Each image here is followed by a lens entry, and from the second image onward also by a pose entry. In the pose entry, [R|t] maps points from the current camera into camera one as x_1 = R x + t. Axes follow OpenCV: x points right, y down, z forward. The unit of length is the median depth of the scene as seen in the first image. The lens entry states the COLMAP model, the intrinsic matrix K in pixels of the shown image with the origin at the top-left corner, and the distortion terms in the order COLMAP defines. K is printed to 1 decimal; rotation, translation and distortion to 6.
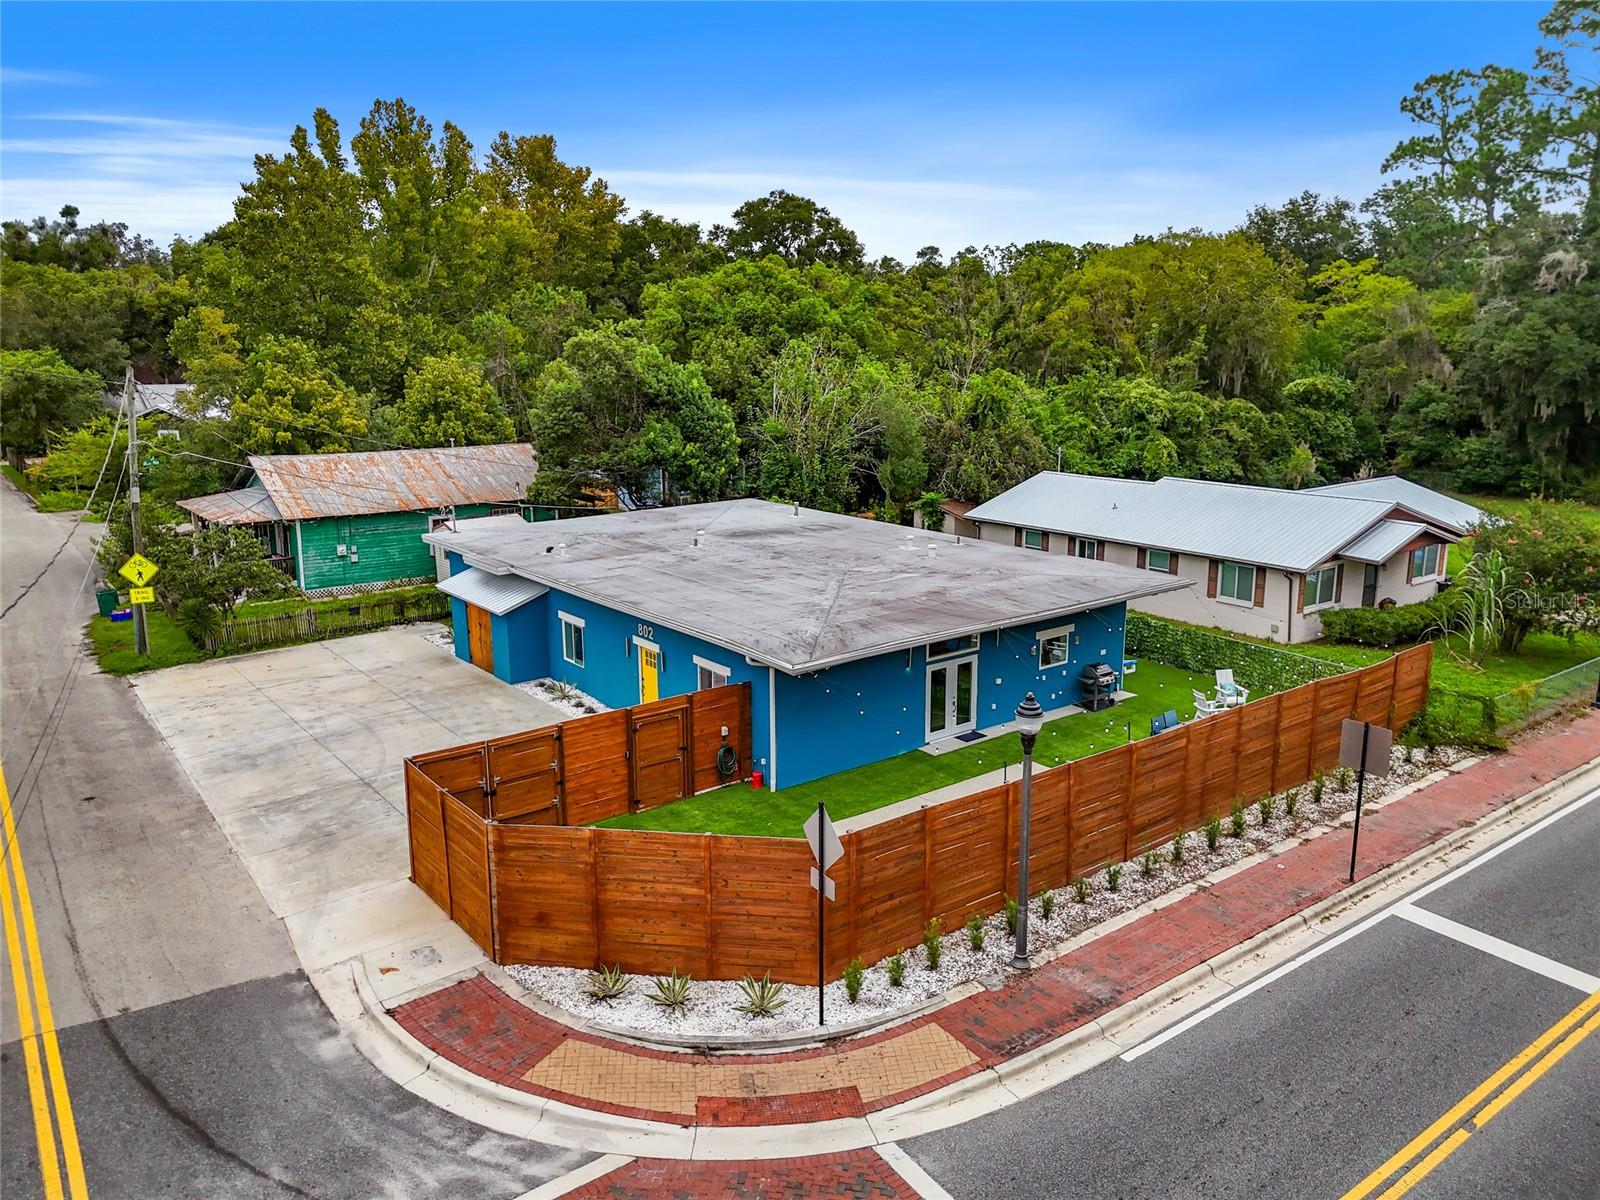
lens RADIAL K [[1186.2, 0, 800.0], [0, 1186.2, 600.0], [0, 0, 1]] dist [0.069172, -0.068010]
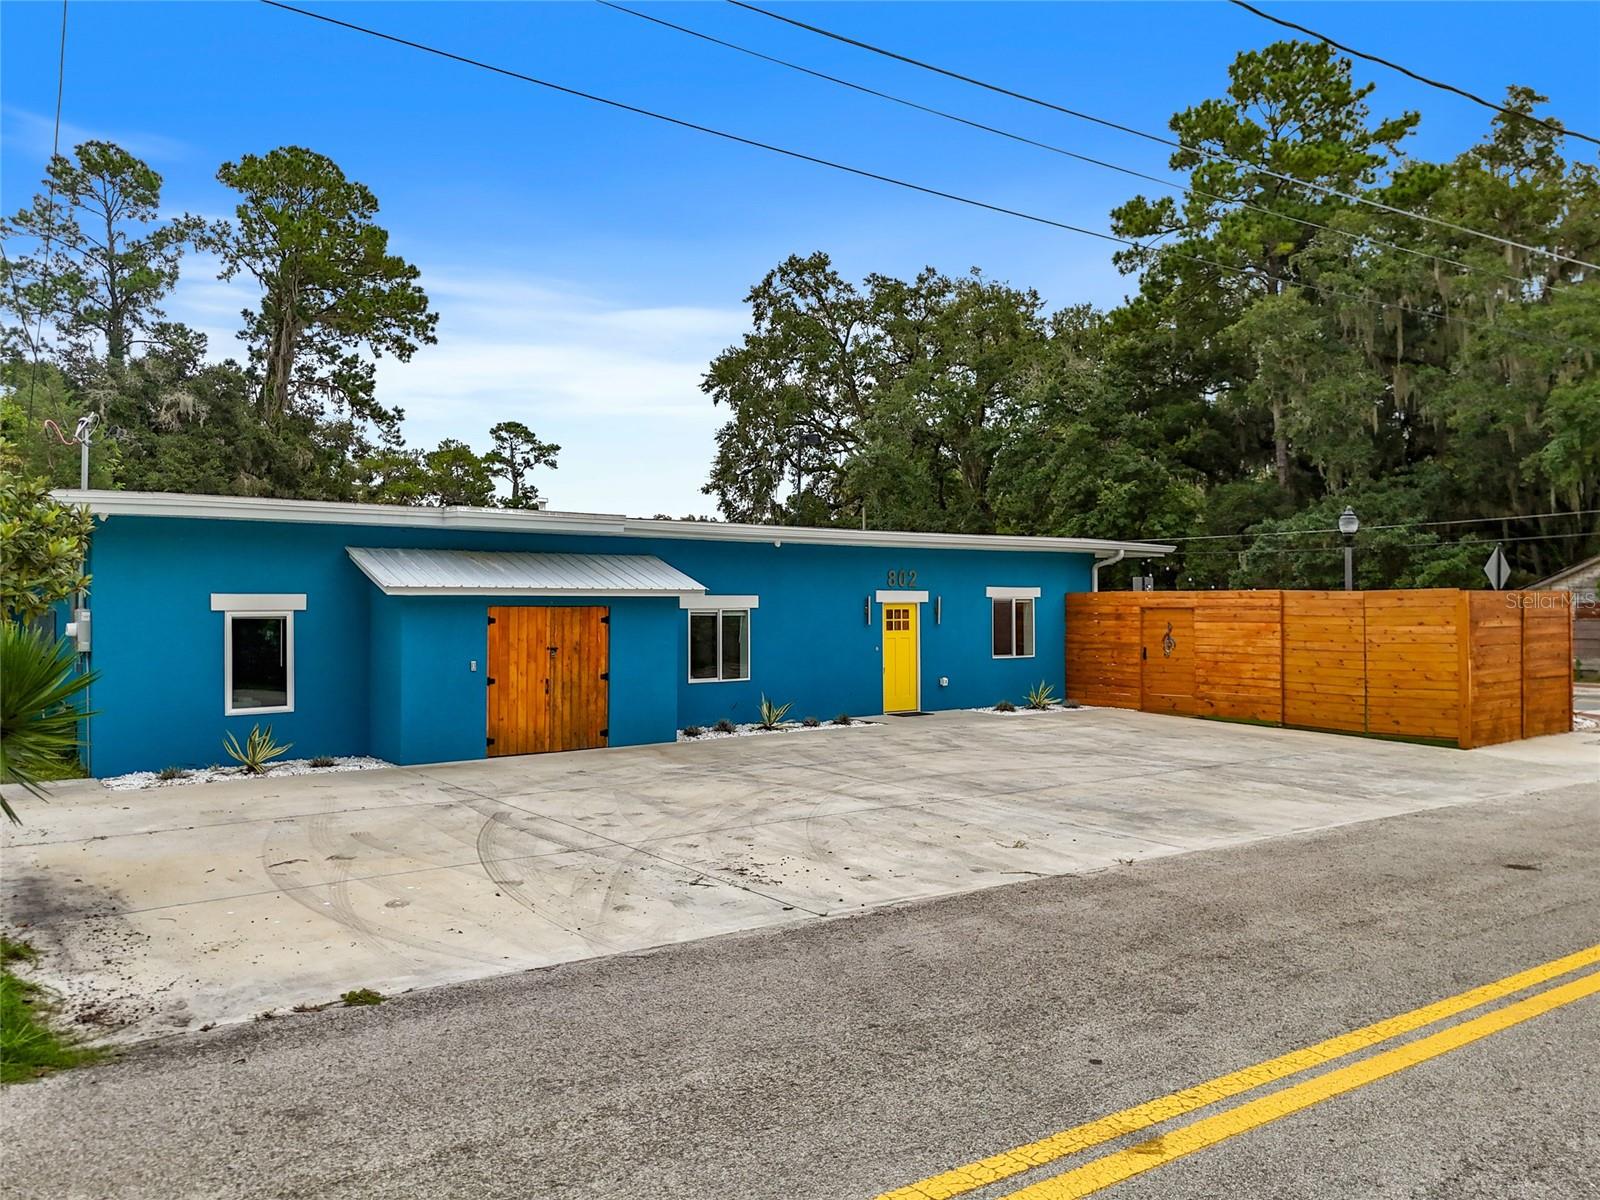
lens RADIAL K [[1186.2, 0, 800.0], [0, 1186.2, 600.0], [0, 0, 1]] dist [0.069172, -0.068010]
pose [[0.005702, 0.008179, 0.999950, -0.951005], [0.221389, 0.975142, -0.009239, 0.035216], [-0.975169, 0.221430, 0.003749, 1.178515]]
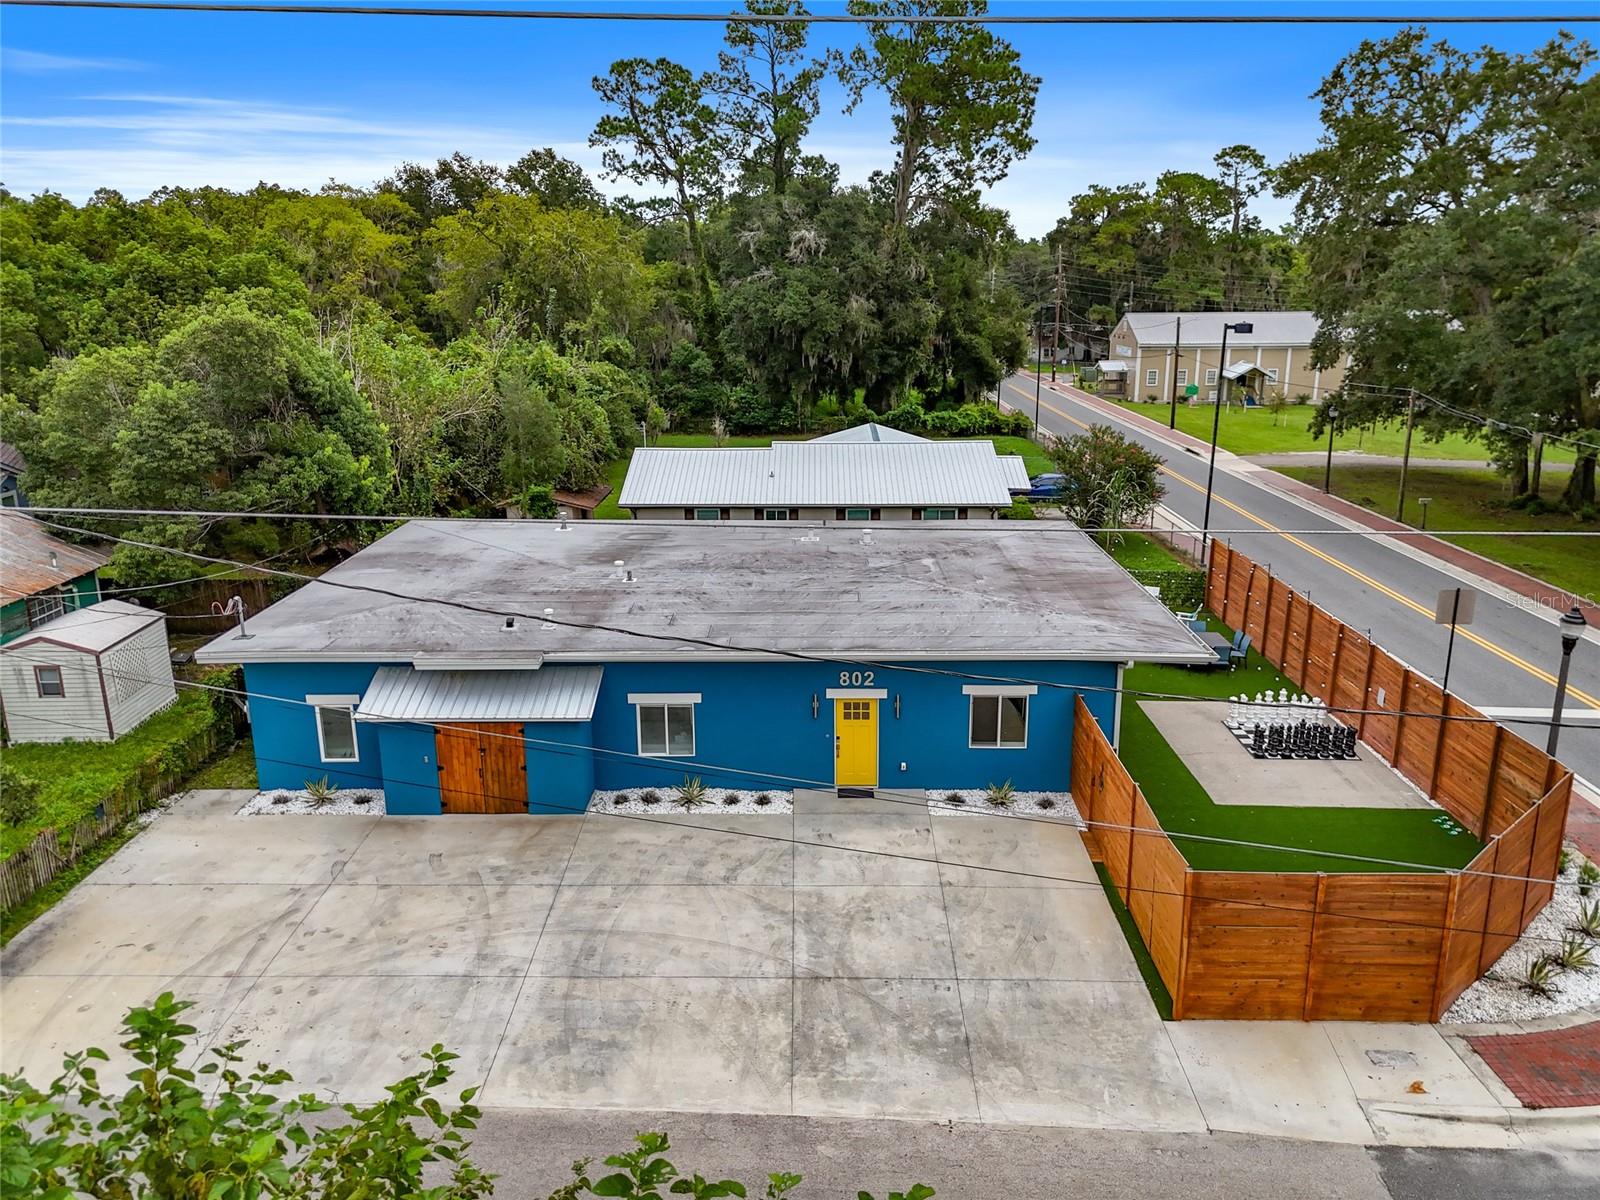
lens RADIAL K [[1186.2, 0, 800.0], [0, 1186.2, 600.0], [0, 0, 1]] dist [0.069172, -0.068010]
pose [[0.625125, -0.201269, 0.754128, -0.853000], [0.173544, 0.977837, 0.117118, -0.145985], [-0.760987, 0.057661, 0.646200, 0.546774]]
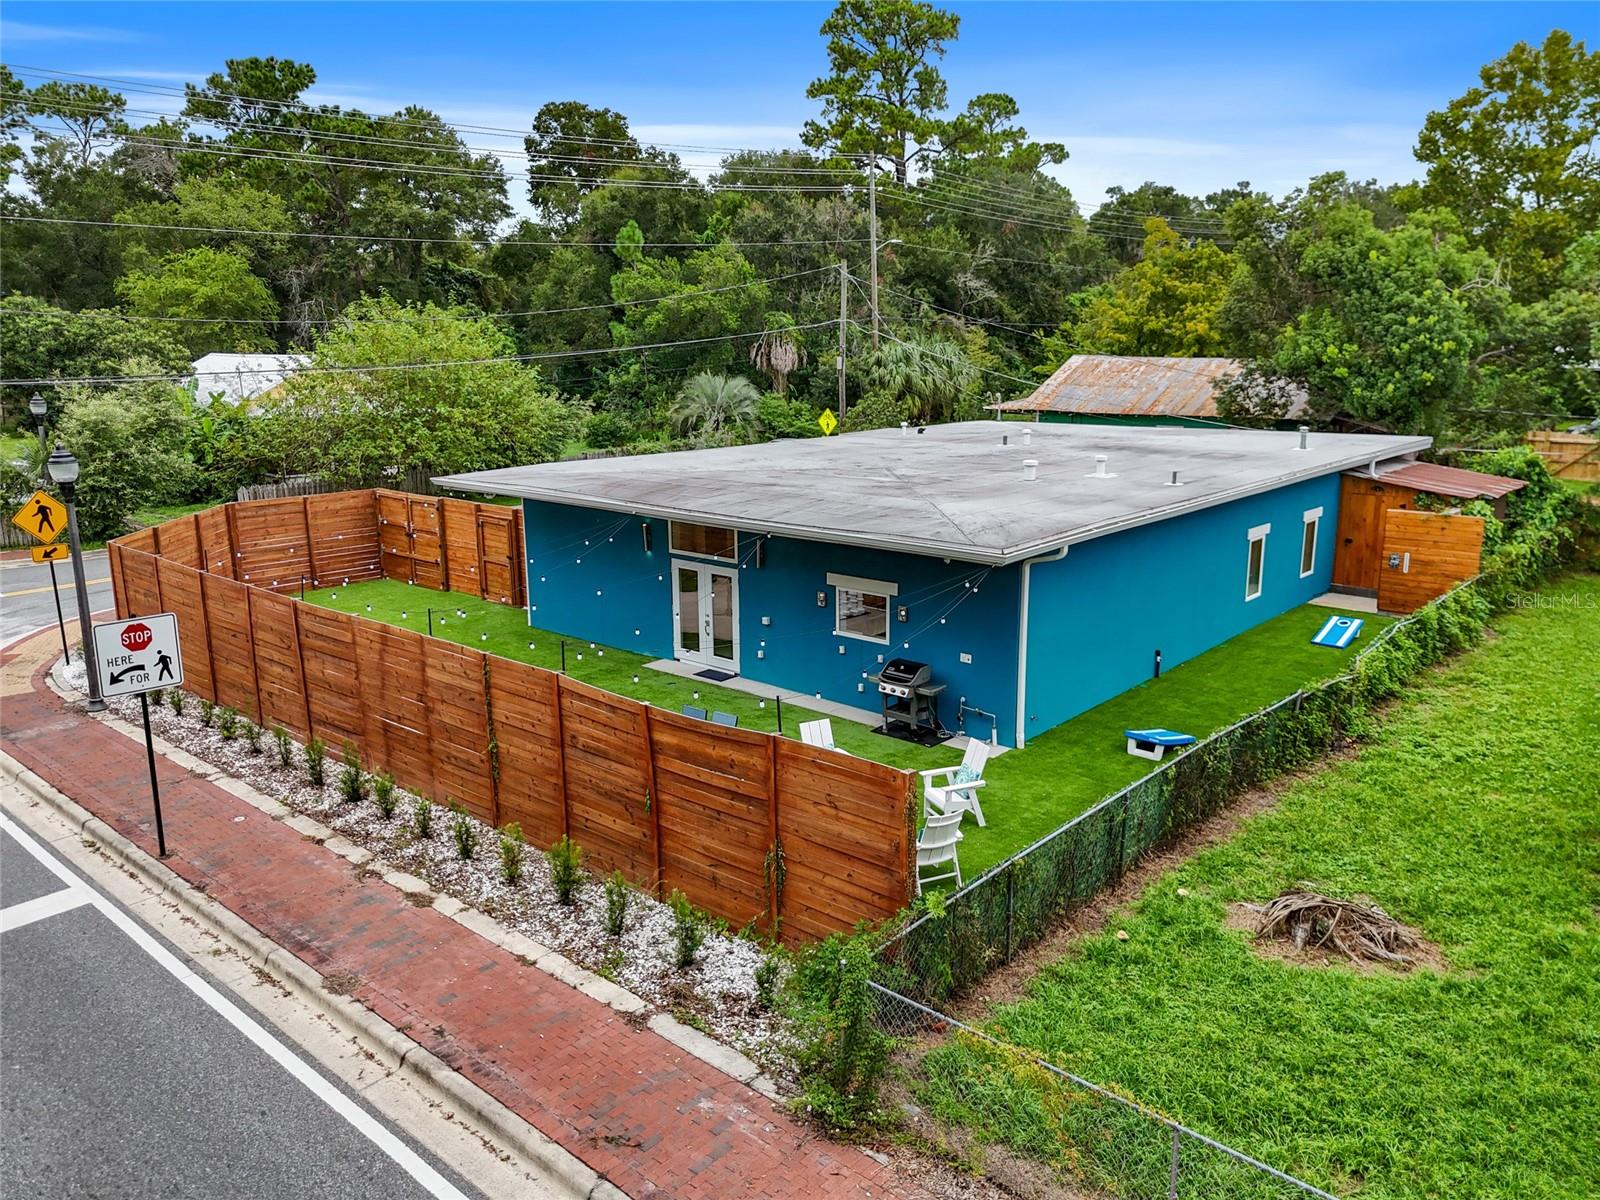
lens RADIAL K [[1186.2, 0, 800.0], [0, 1186.2, 600.0], [0, 0, 1]] dist [0.069172, -0.068010]
pose [[0.191041, 0.219583, -0.956706, 0.938248], [-0.219367, 0.959557, 0.176433, -0.080461], [0.956756, 0.176164, 0.231484, 0.959606]]
